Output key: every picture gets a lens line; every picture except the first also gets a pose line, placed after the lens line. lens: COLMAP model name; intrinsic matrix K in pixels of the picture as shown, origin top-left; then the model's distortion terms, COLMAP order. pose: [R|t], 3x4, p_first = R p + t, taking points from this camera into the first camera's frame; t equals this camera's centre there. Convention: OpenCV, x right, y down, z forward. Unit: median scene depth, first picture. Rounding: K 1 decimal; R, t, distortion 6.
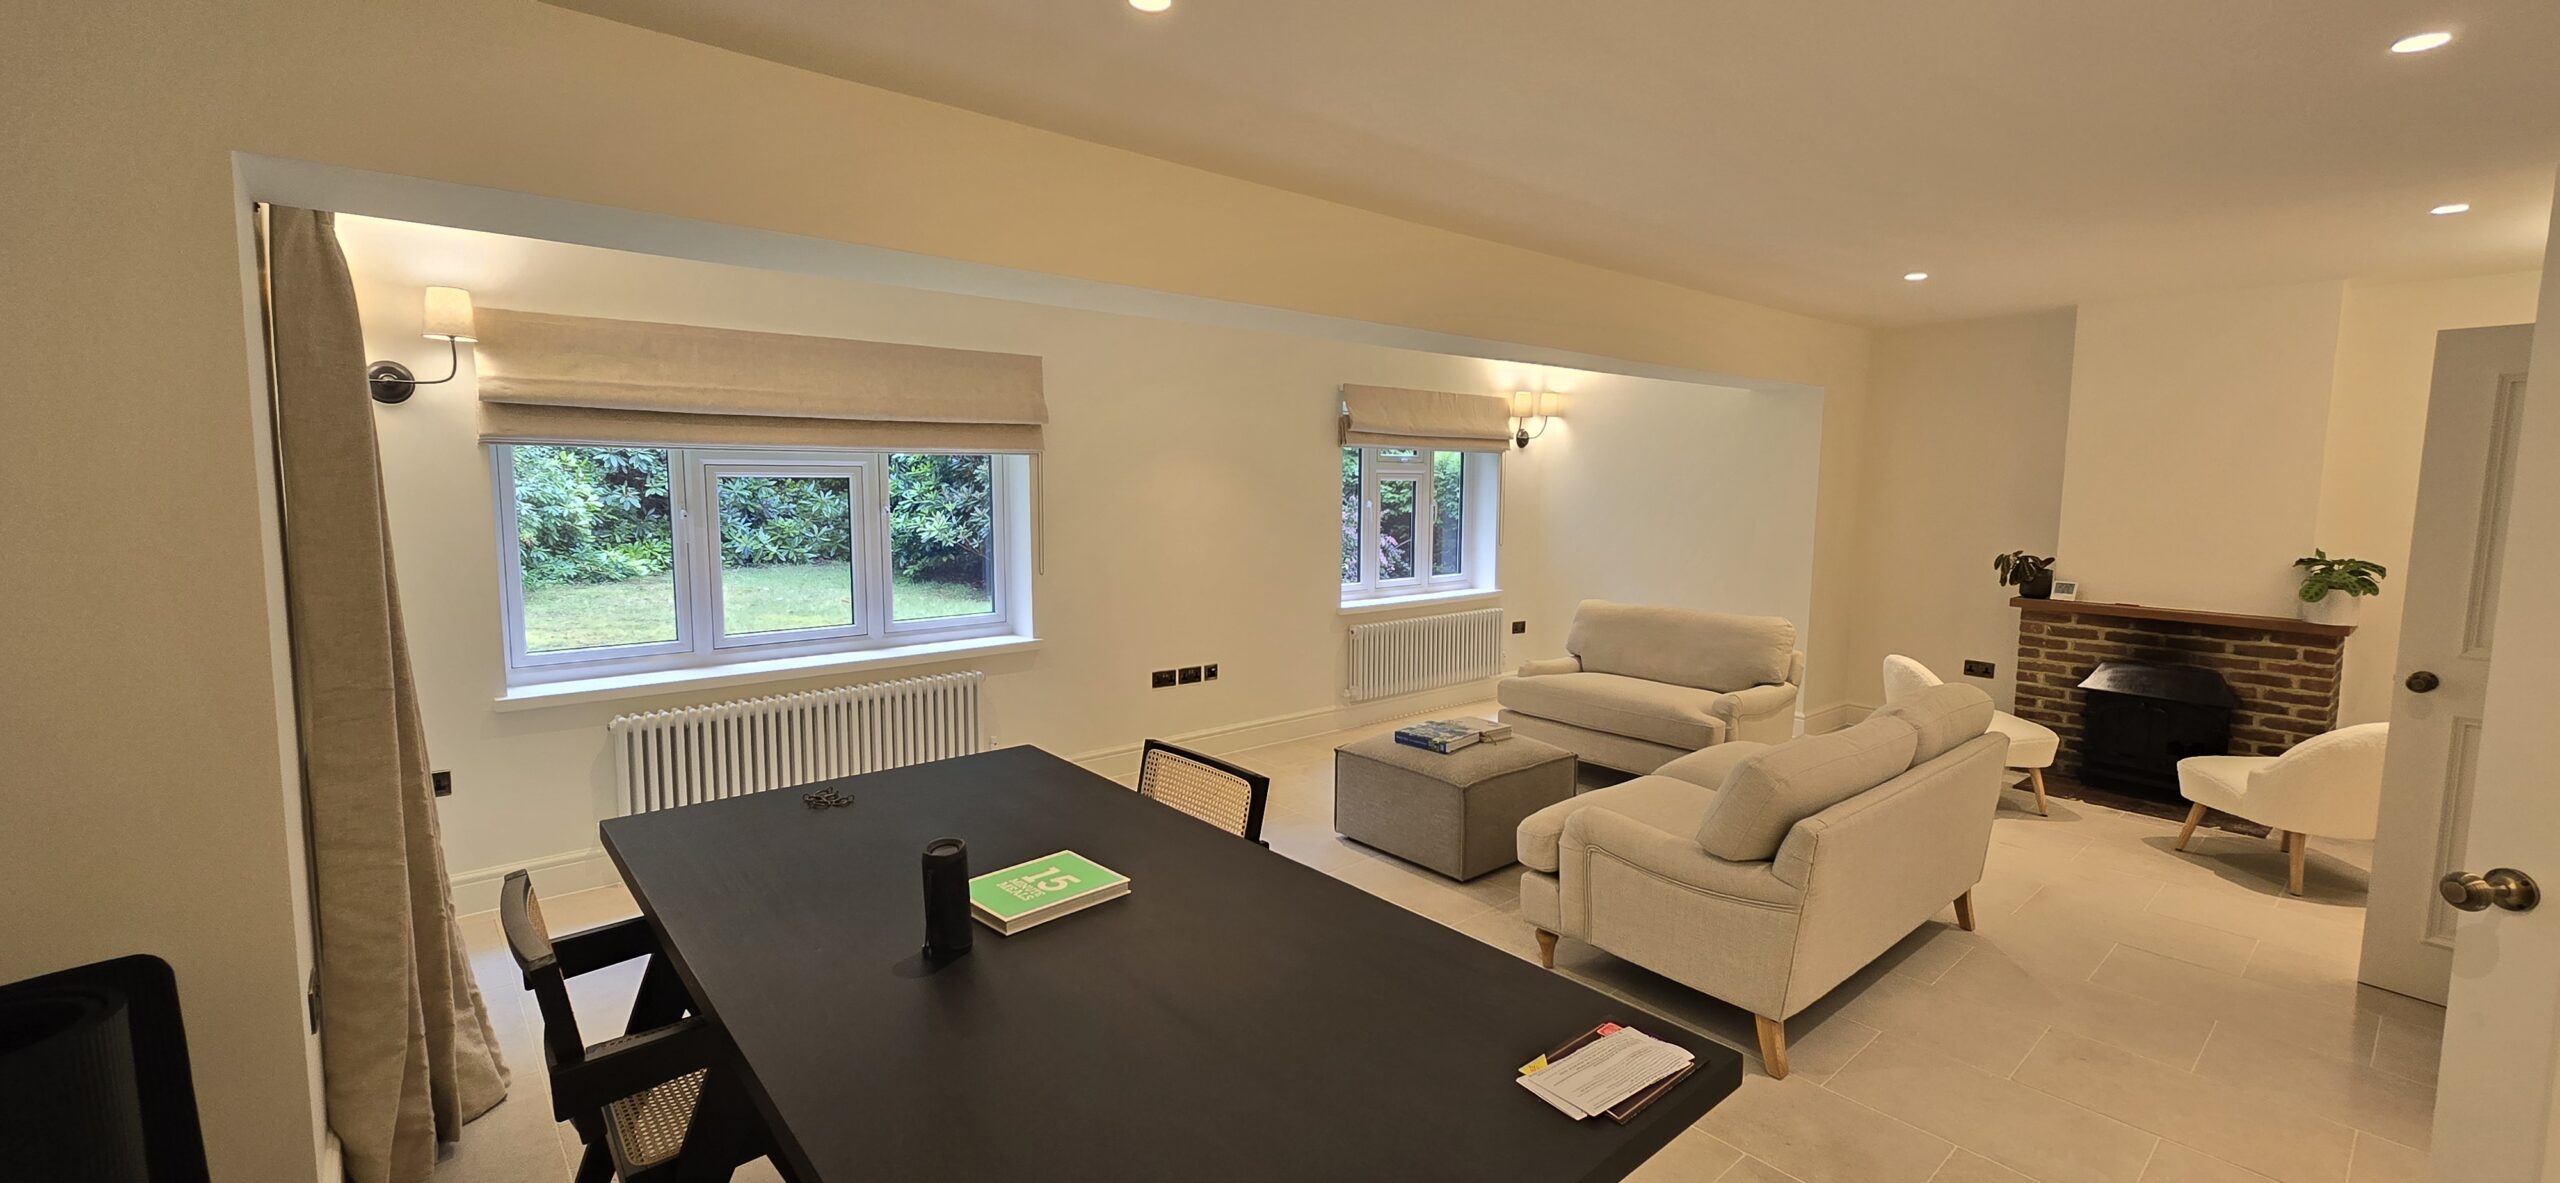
lens RADIAL K [[1043.5, 0, 1280.2], [0, 1043.5, 586.7], [0, 0, 1]] dist [-0.004774, 0.001480]
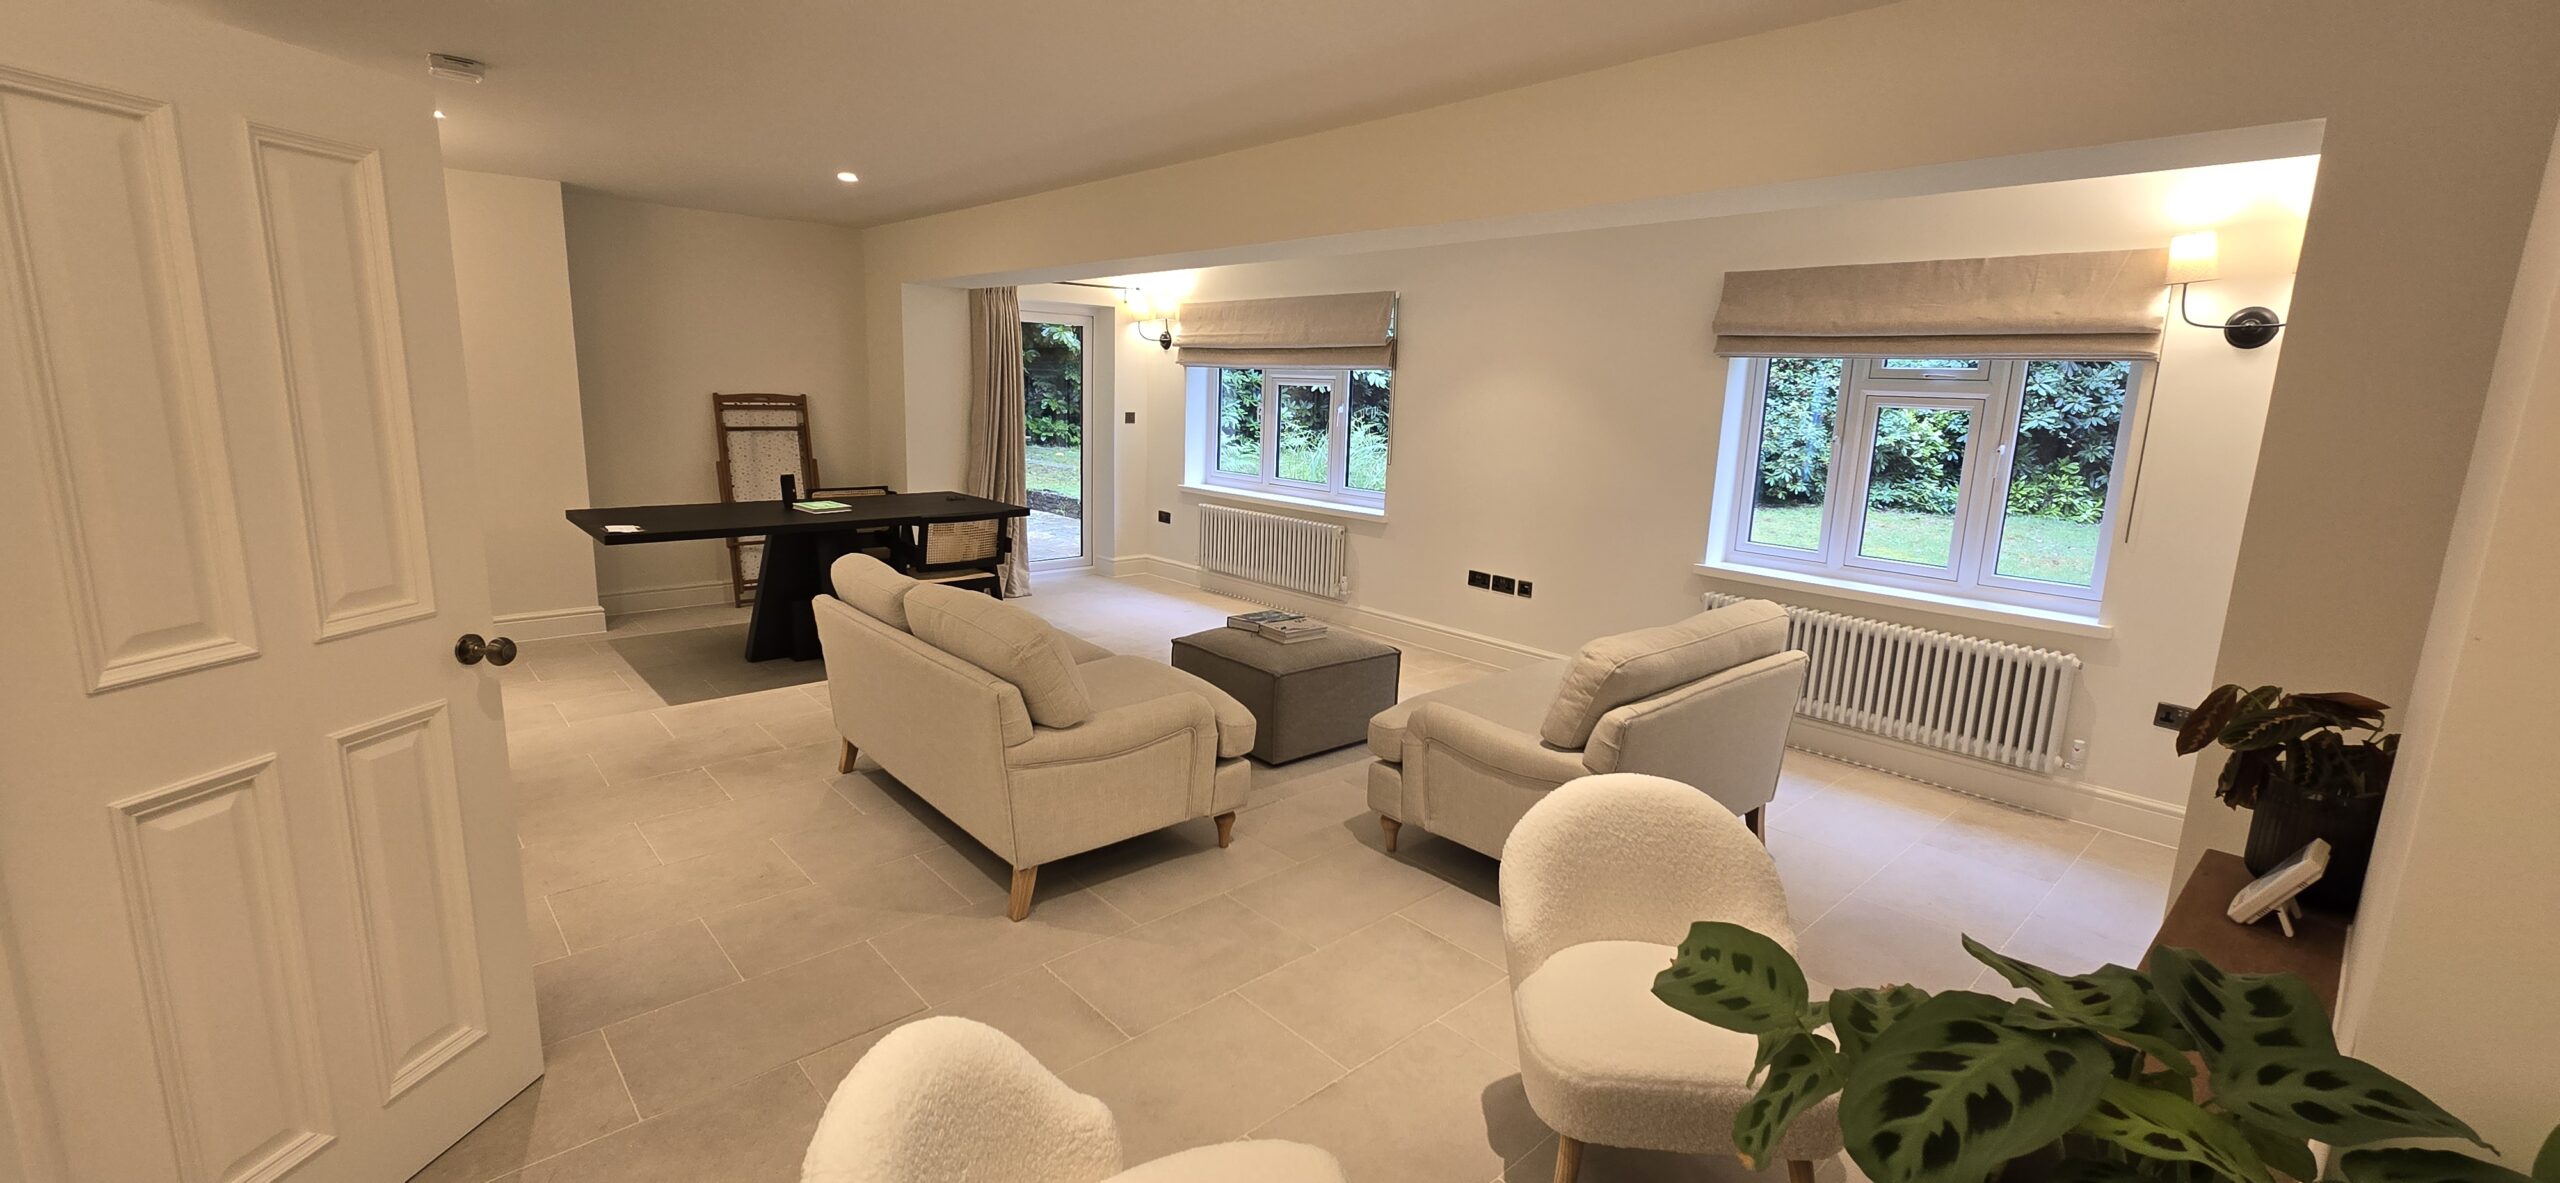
lens RADIAL K [[1043.5, 0, 1277.7], [0, 1043.5, 581.5], [0, 0, 1]] dist [-0.004774, 0.001480]
pose [[0.010374, 0.178671, -0.983854, 0.916227], [-0.140145, 0.974456, 0.175486, -0.067252], [0.990077, 0.136061, 0.035148, 0.735342]]
